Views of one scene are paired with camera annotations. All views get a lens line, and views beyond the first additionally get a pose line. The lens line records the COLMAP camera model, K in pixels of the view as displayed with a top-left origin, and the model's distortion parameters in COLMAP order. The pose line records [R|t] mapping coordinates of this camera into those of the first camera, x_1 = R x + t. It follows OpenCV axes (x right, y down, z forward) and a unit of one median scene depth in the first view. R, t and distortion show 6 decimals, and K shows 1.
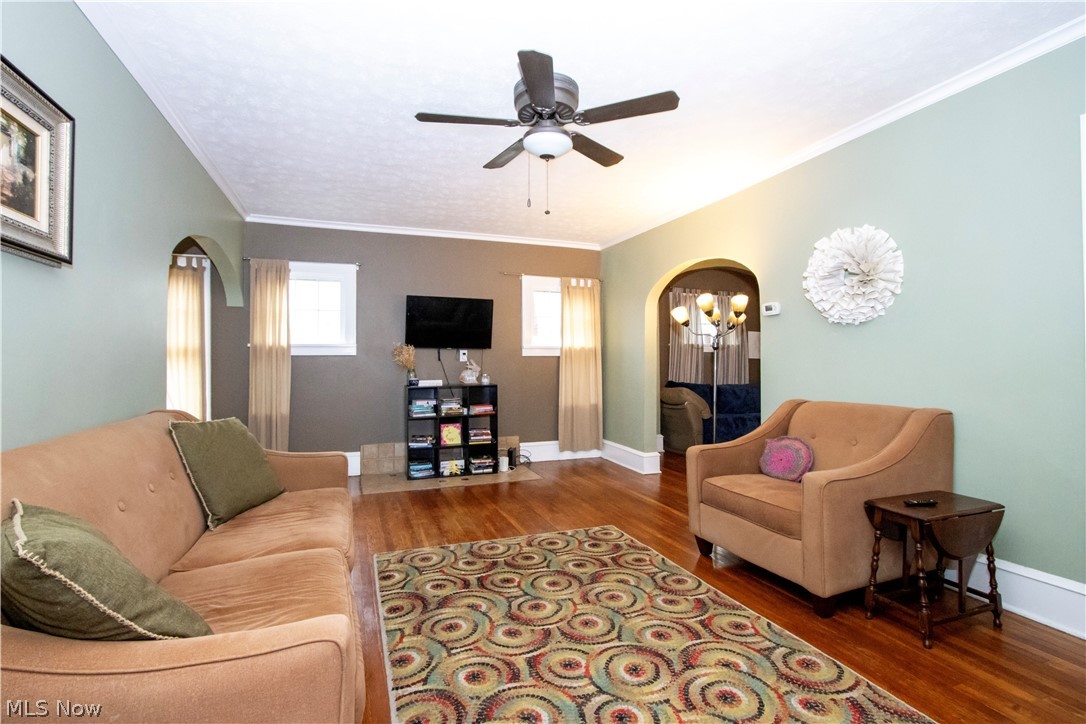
lens RADIAL K [[503.3, 0, 539.2], [0, 503.3, 360.7], [0, 0, 1]] dist [-0.011321, 0.002398]
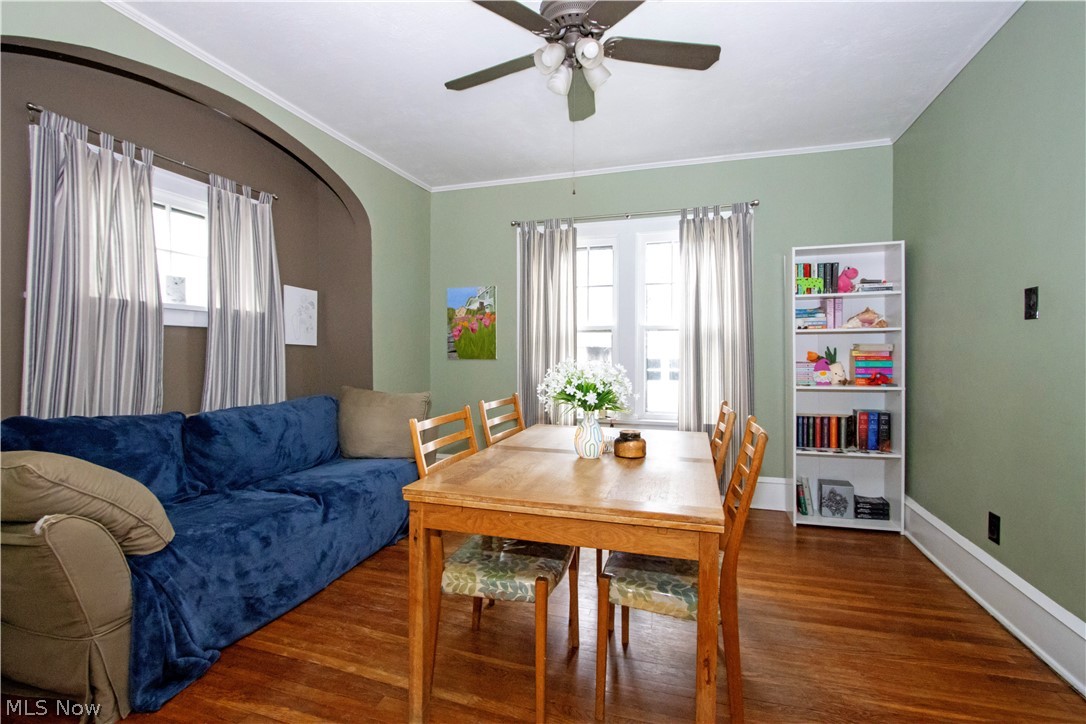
lens RADIAL K [[503.3, 0, 541.4], [0, 503.3, 355.4], [0, 0, 1]] dist [-0.011321, 0.002398]
pose [[0.615684, -0.002269, 0.787990, 0.209916], [0.002098, 0.999997, 0.001241, 0.005403], [-0.787990, 0.000889, 0.615687, 0.559978]]
